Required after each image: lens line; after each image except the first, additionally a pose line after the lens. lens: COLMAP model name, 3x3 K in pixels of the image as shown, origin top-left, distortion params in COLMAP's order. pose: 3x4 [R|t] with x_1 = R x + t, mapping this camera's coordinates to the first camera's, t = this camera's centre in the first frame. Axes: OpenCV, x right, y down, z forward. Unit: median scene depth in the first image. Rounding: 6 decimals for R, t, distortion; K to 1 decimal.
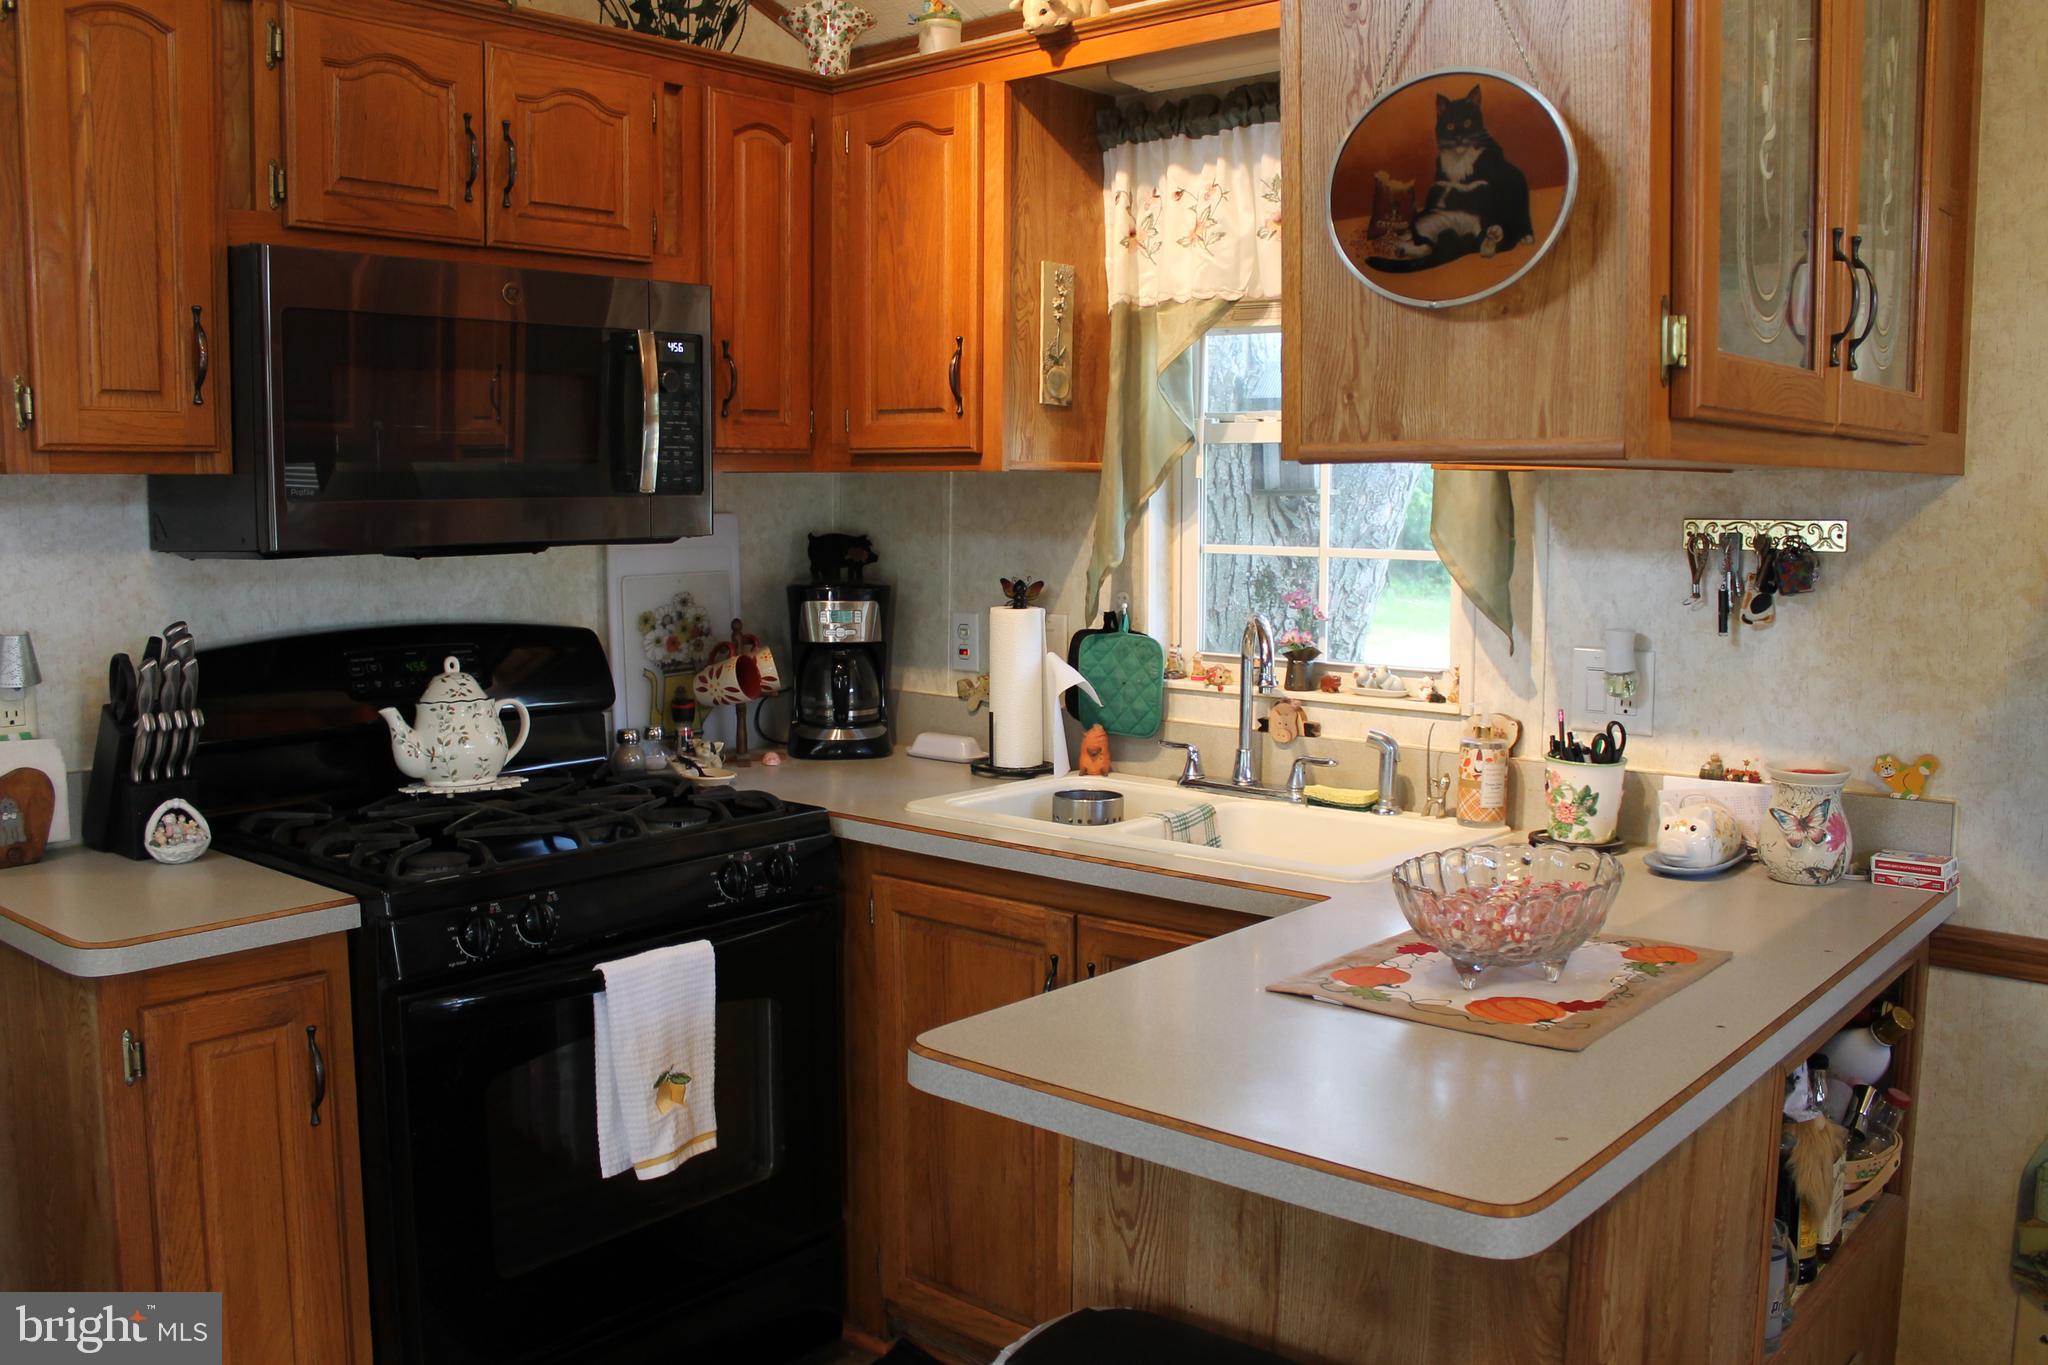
lens RADIAL K [[1717.9, 0, 1042.0], [0, 1717.9, 665.2], [0, 0, 1]] dist [-0.166215, 0.147083]
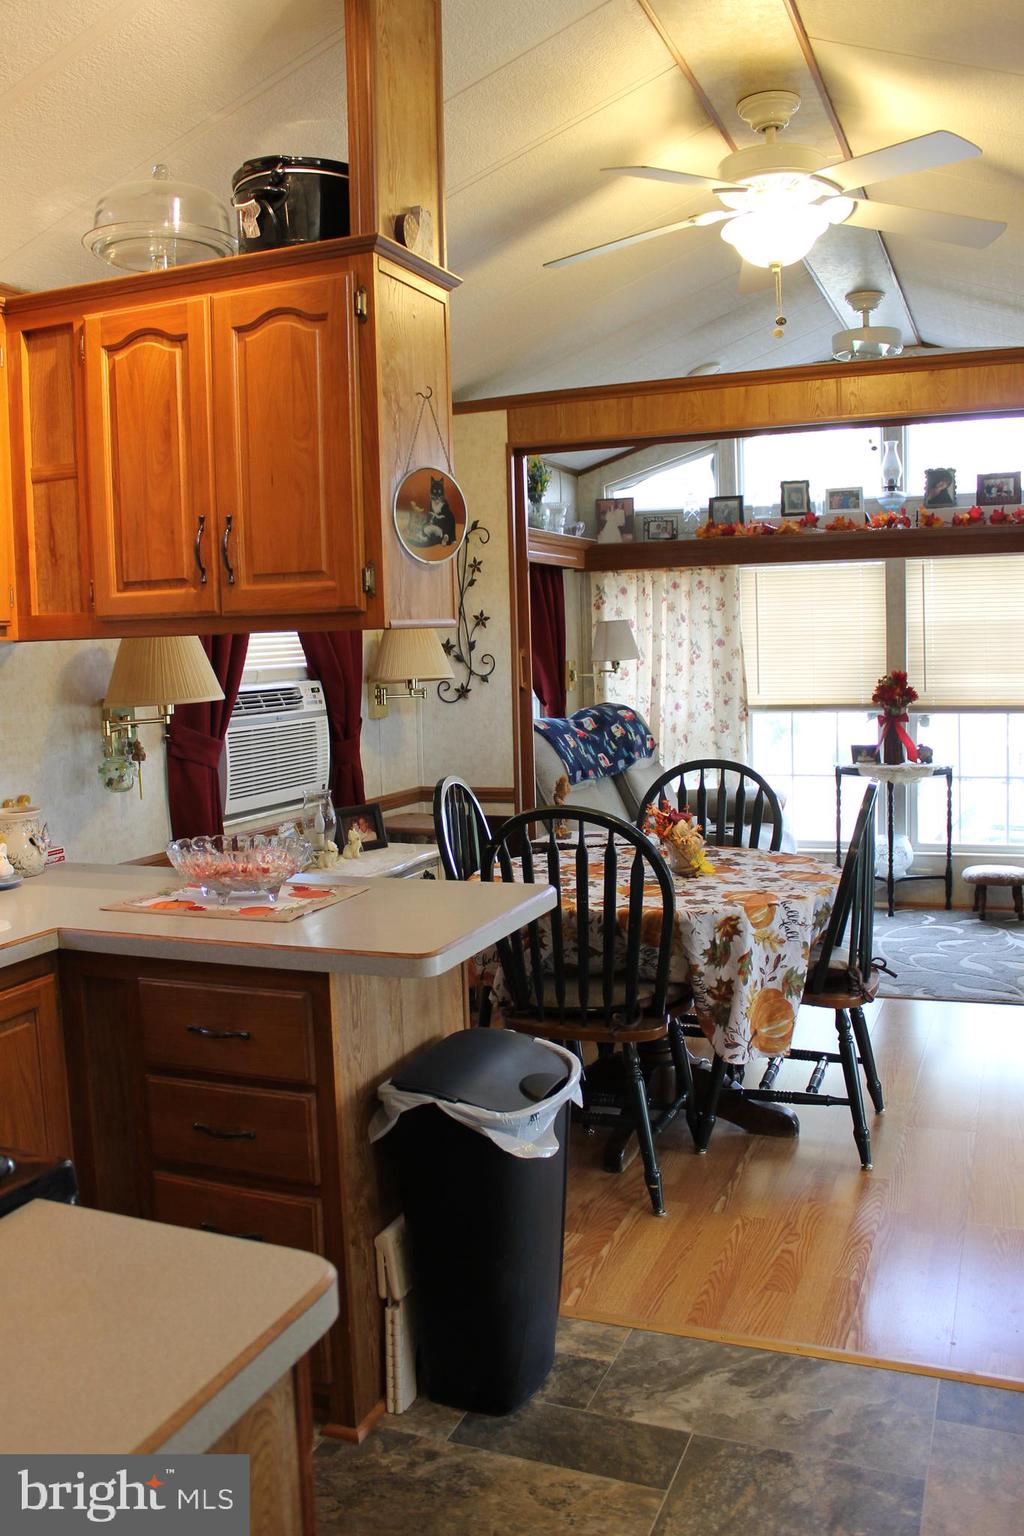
lens RADIAL K [[1288.4, 0, 502.8], [0, 1288.4, 745.6], [0, 0, 1]] dist [-0.166215, 0.147083]
pose [[-0.300191, -0.072582, 0.951114, -0.846642], [0.124562, 0.985580, 0.114527, -0.084102], [-0.945711, 0.152853, -0.286821, 0.801961]]
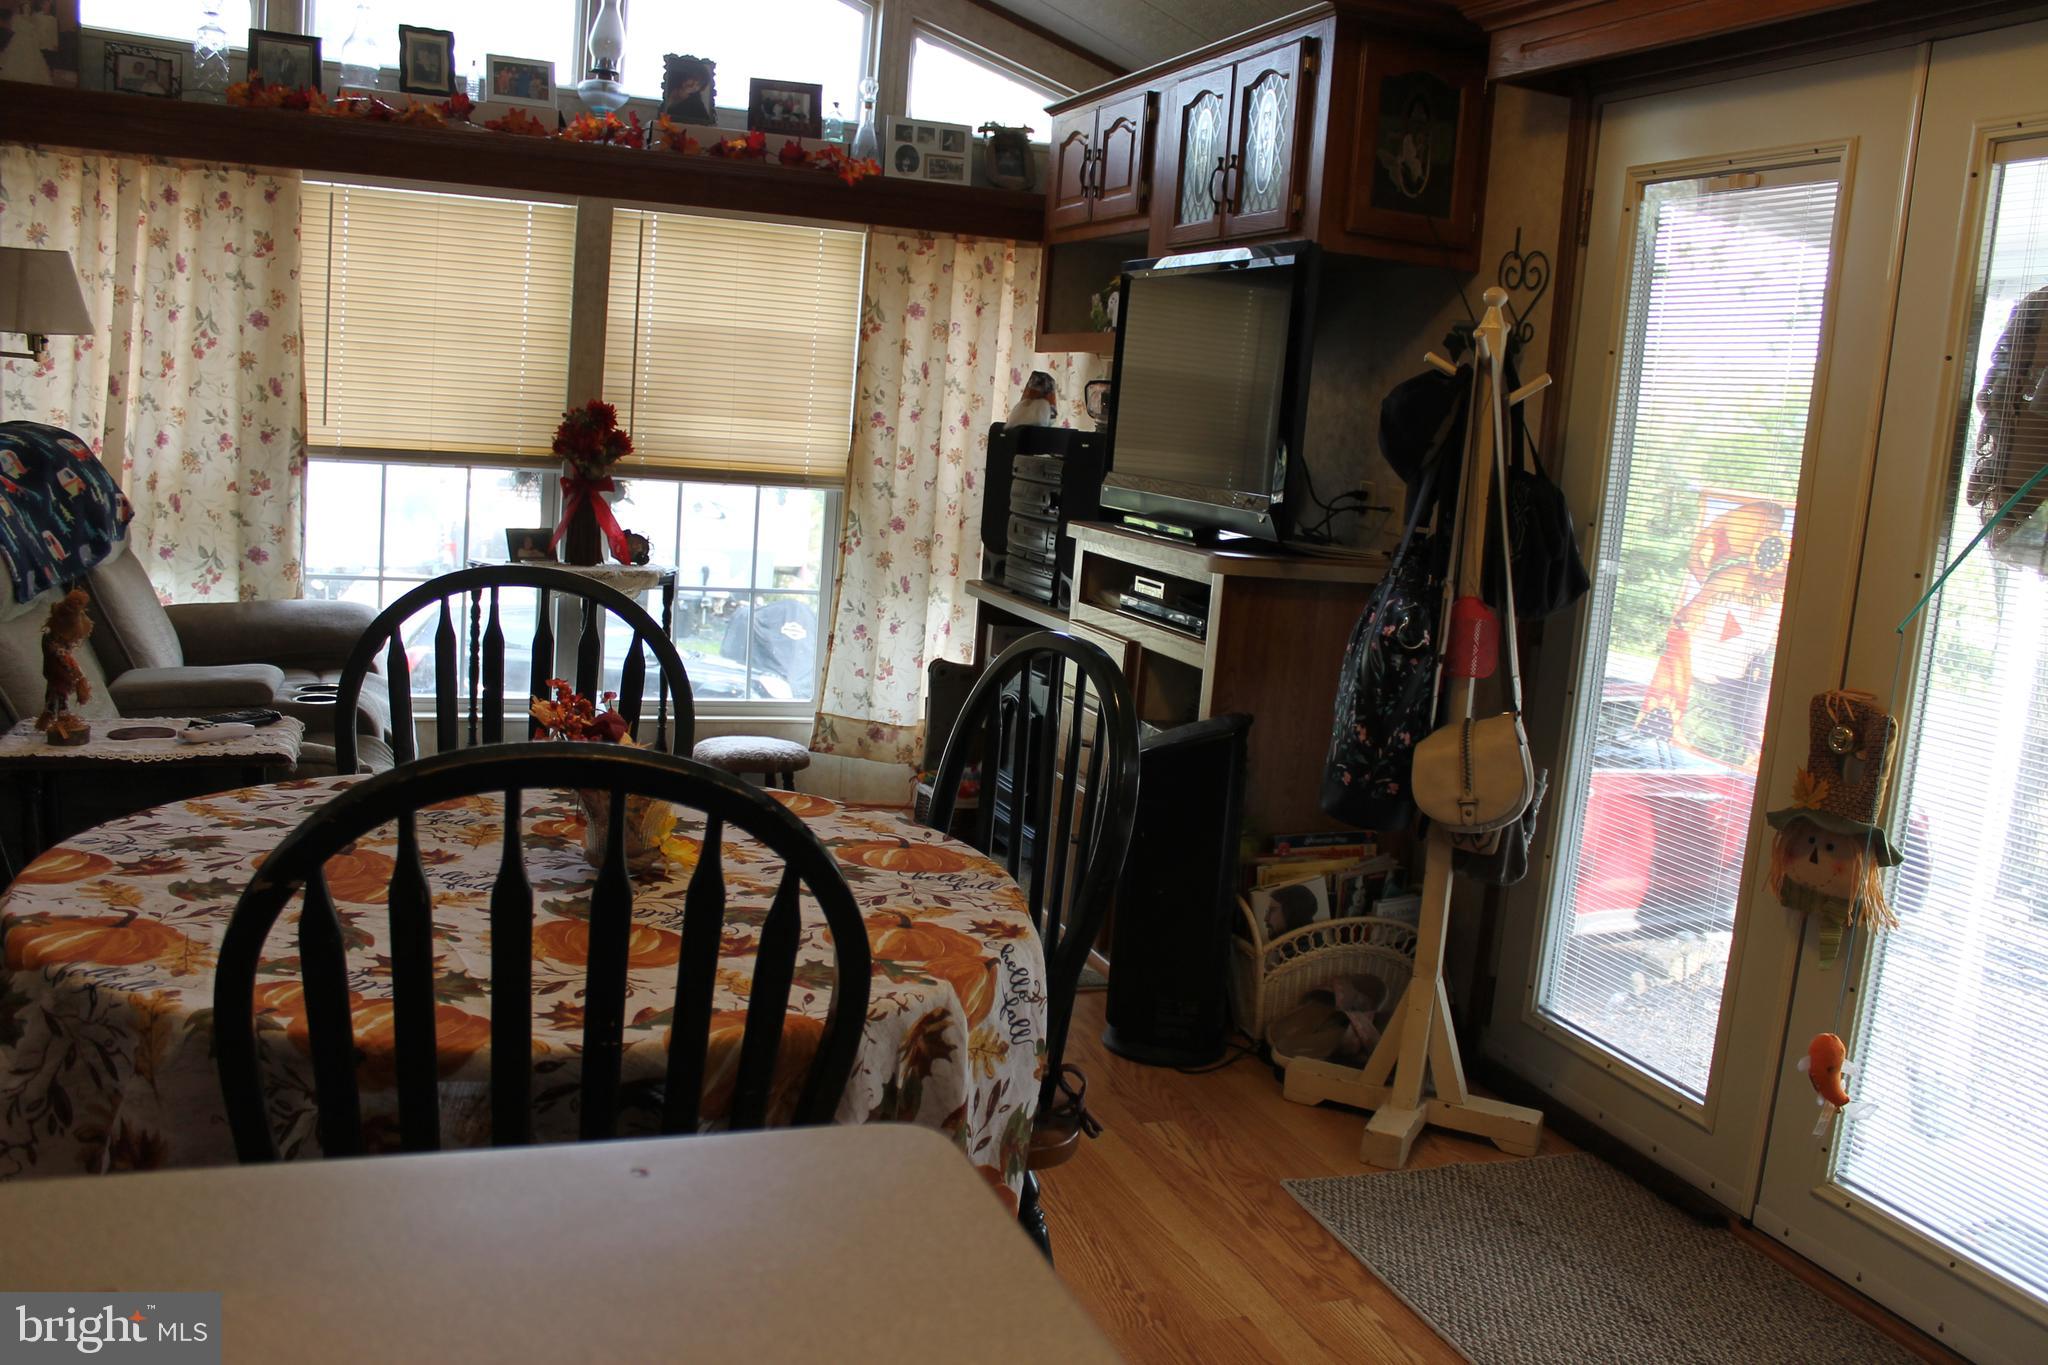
lens RADIAL K [[1717.9, 0, 1042.0], [0, 1717.9, 665.2], [0, 0, 1]] dist [-0.166215, 0.147083]
pose [[-0.871042, -0.143921, 0.469651, -0.037791], [-0.032871, 0.971050, 0.236606, -0.021557], [-0.490107, 0.190656, -0.850556, 0.746733]]
